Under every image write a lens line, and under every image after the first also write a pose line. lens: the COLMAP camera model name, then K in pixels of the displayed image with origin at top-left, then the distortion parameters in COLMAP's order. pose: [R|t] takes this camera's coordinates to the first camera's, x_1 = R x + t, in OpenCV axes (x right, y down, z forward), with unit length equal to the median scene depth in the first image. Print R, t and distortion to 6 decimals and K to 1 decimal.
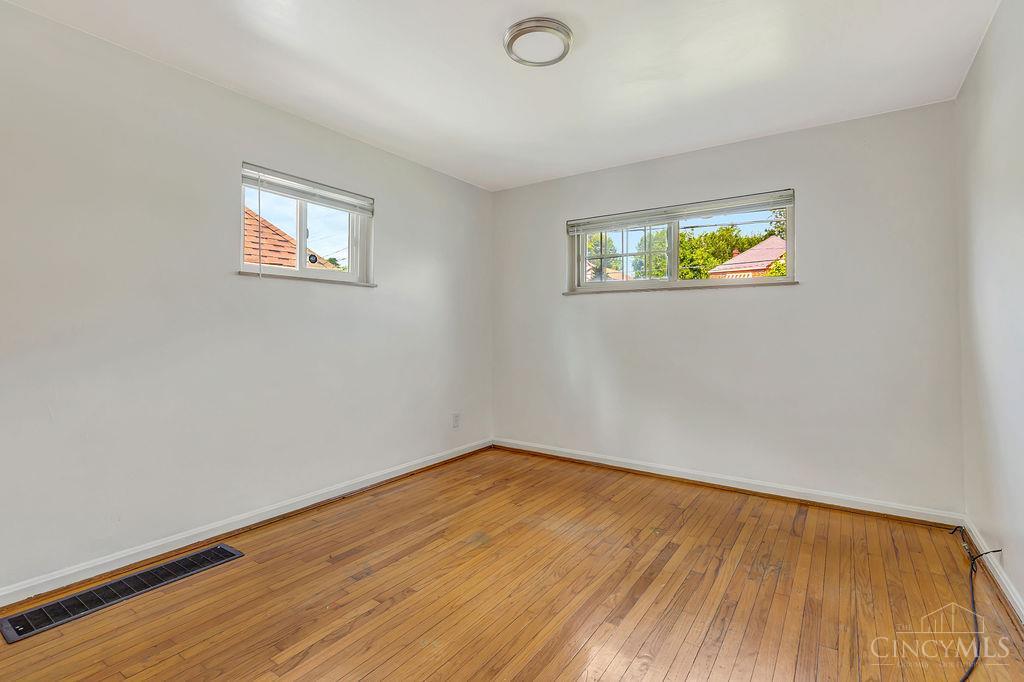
lens RADIAL K [[460.2, 0, 519.6], [0, 460.2, 335.5], [0, 0, 1]] dist [0.005010, -0.001471]
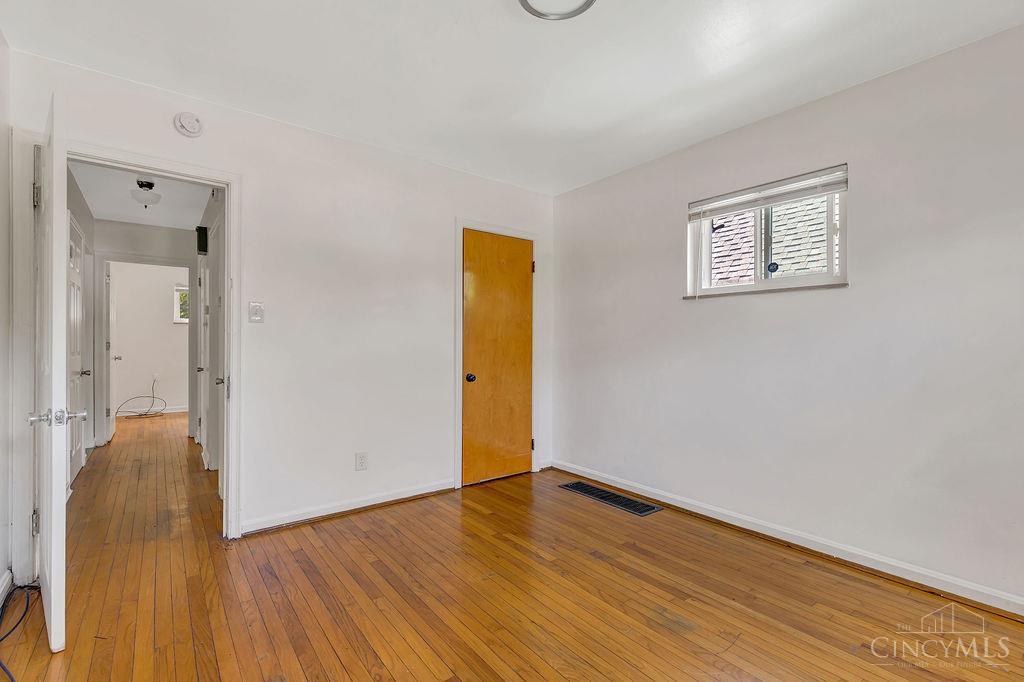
lens RADIAL K [[460.2, 0, 513.8], [0, 460.2, 337.3], [0, 0, 1]] dist [0.005010, -0.001471]
pose [[-0.298833, -0.012902, -0.954218, 0.725249], [-0.014462, 0.999855, -0.008990, -0.013366], [0.954196, 0.011113, -0.298976, 0.987902]]
